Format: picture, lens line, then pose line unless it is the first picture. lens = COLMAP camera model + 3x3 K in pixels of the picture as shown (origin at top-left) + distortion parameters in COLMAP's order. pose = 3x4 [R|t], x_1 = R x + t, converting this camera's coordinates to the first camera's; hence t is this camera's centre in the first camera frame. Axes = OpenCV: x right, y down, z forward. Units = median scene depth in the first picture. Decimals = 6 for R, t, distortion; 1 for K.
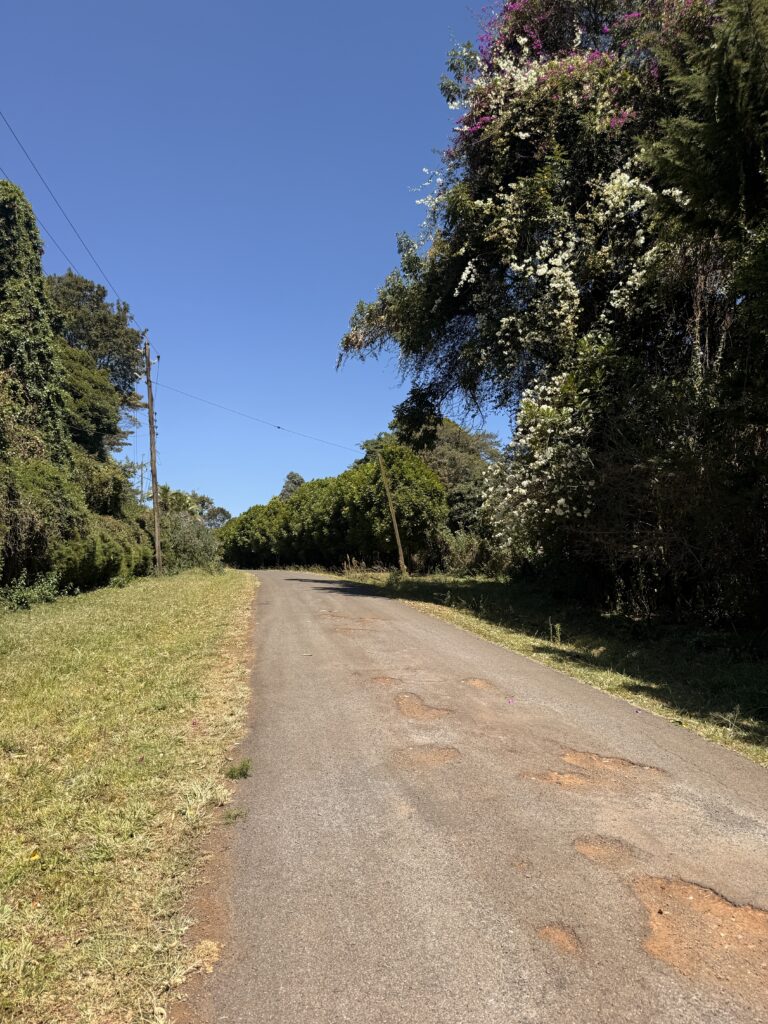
lens RADIAL K [[711.7, 0, 383.2], [0, 711.7, 525.2], [0, 0, 1]] dist [0.209757, -0.388968]
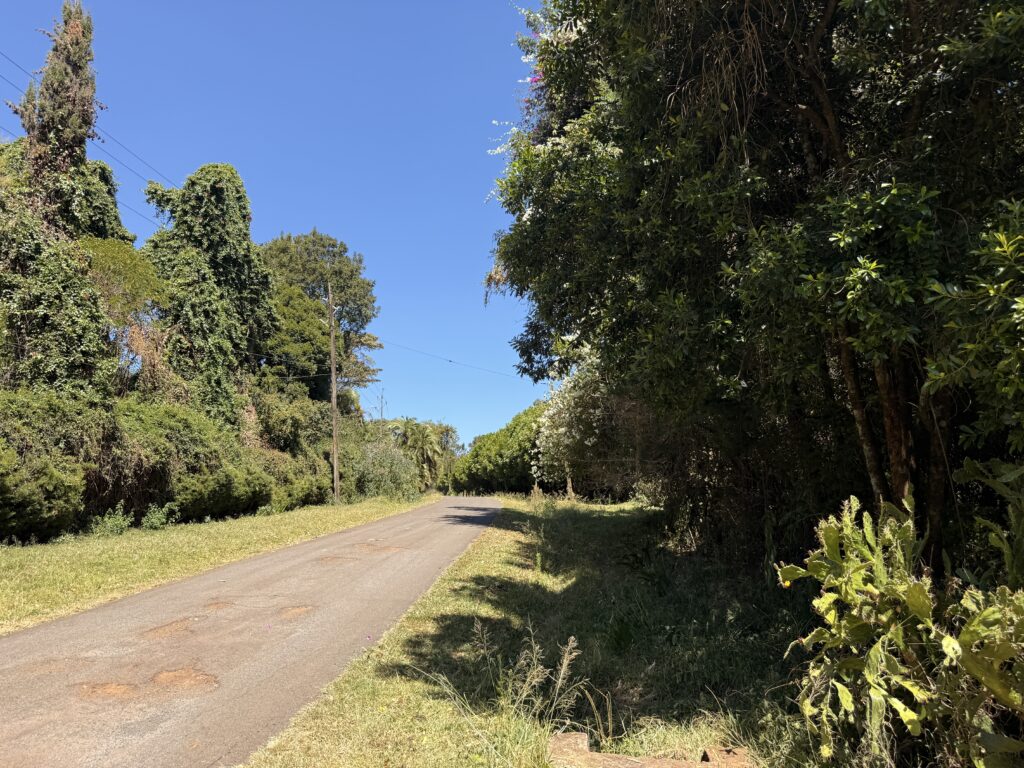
lens RADIAL K [[711.7, 0, 512.0], [0, 711.7, 384.0], [0, 0, 1]] dist [0.209757, -0.388968]
pose [[0.972943, -0.038545, -0.227808, 0.257777], [0.017381, 0.995403, -0.094189, -0.002648], [0.230391, 0.087681, 0.969140, 0.005541]]
